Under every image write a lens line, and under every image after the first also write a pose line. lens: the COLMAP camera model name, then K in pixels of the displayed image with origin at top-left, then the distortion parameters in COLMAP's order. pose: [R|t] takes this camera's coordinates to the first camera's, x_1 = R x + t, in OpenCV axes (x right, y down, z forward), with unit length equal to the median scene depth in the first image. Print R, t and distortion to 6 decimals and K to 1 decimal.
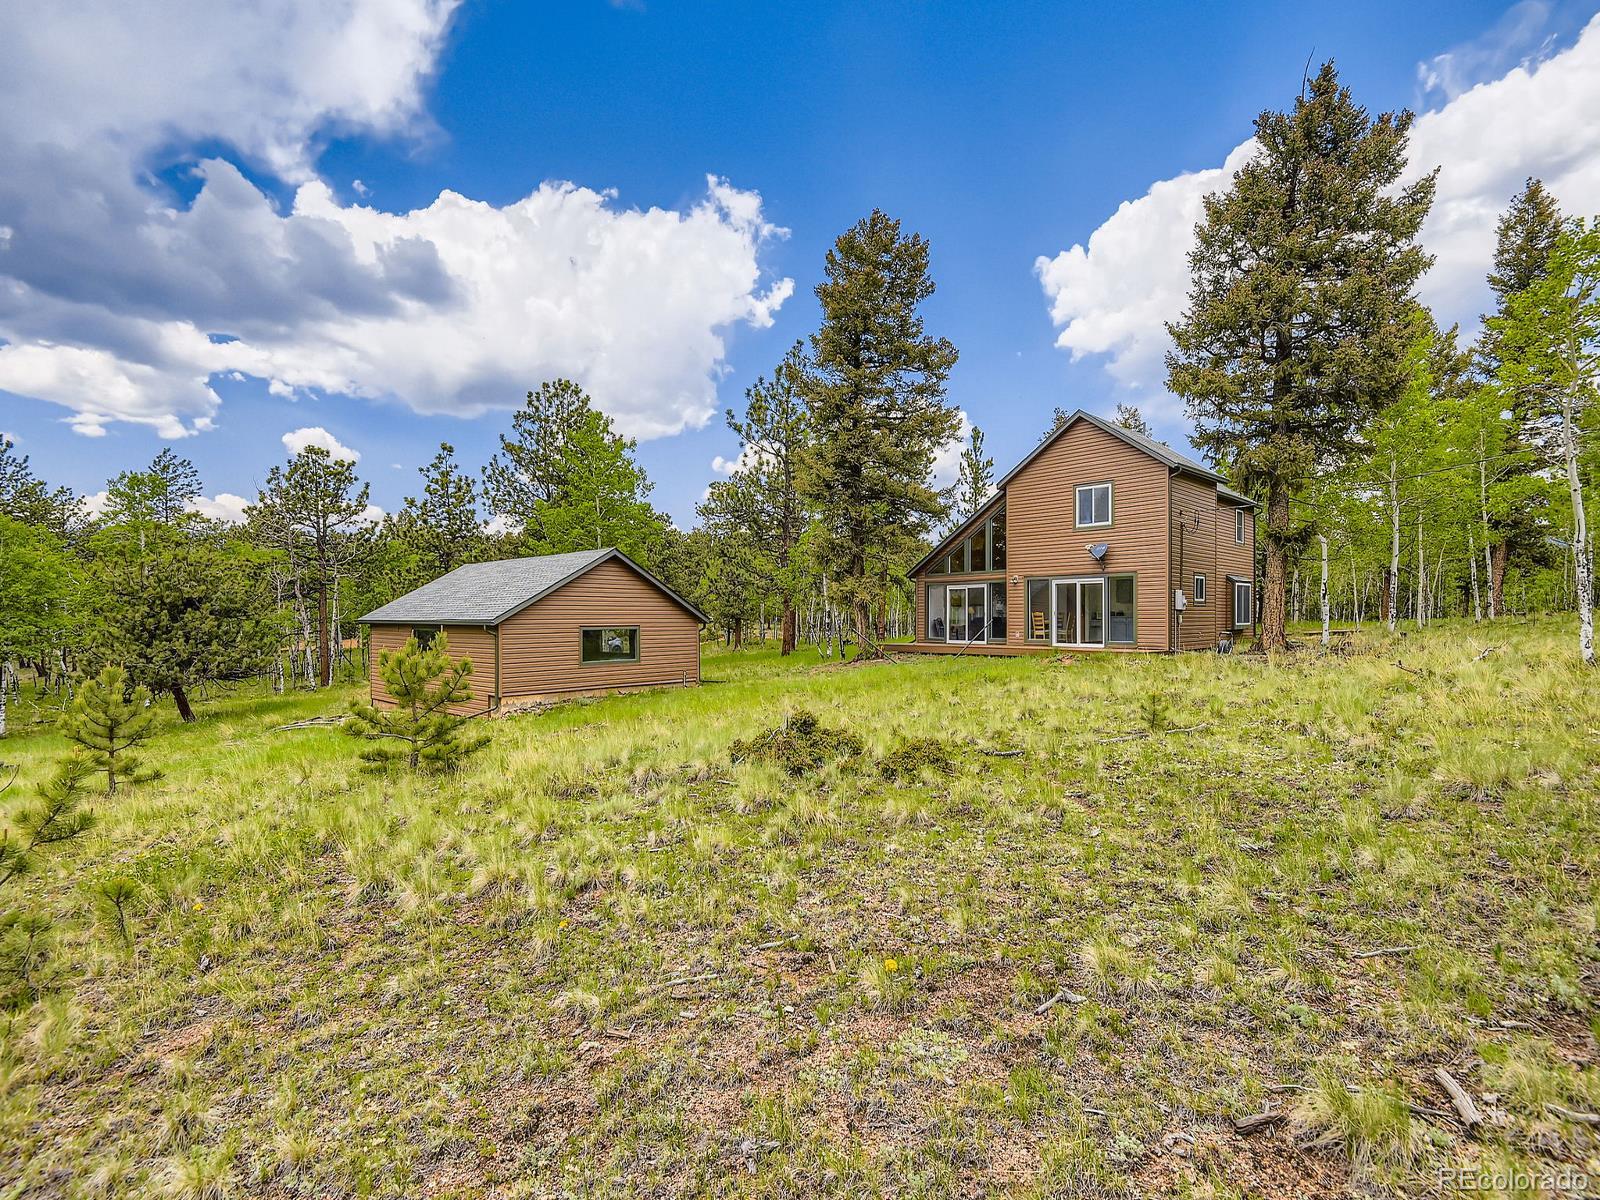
lens RADIAL K [[737.8, 0, 799.9], [0, 737.8, 607.1], [0, 0, 1]] dist [0.000799, -0.000448]
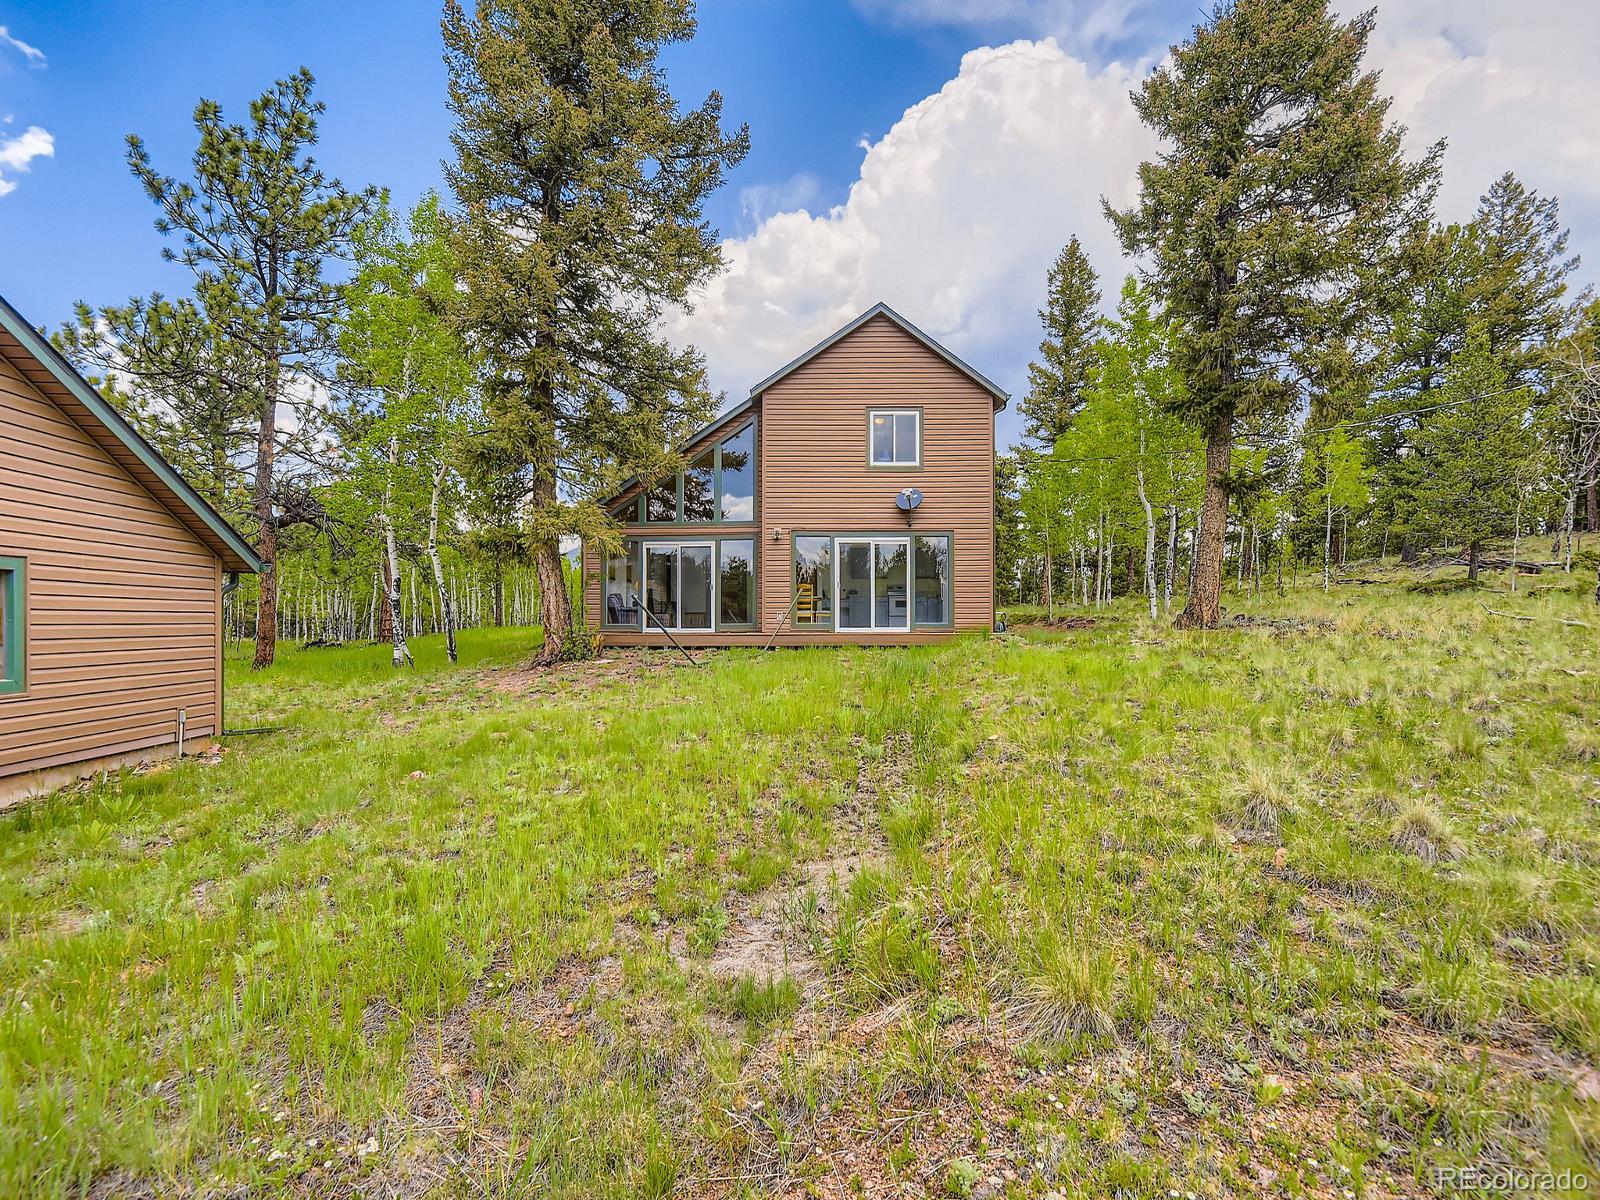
lens RADIAL K [[737.8, 0, 799.5], [0, 737.8, 609.0], [0, 0, 1]] dist [0.000799, -0.000448]
pose [[0.700503, 0.009587, 0.713585, -0.174975], [-0.007100, 0.999954, -0.006465, 0.034512], [-0.713614, -0.000538, 0.700539, 0.512976]]
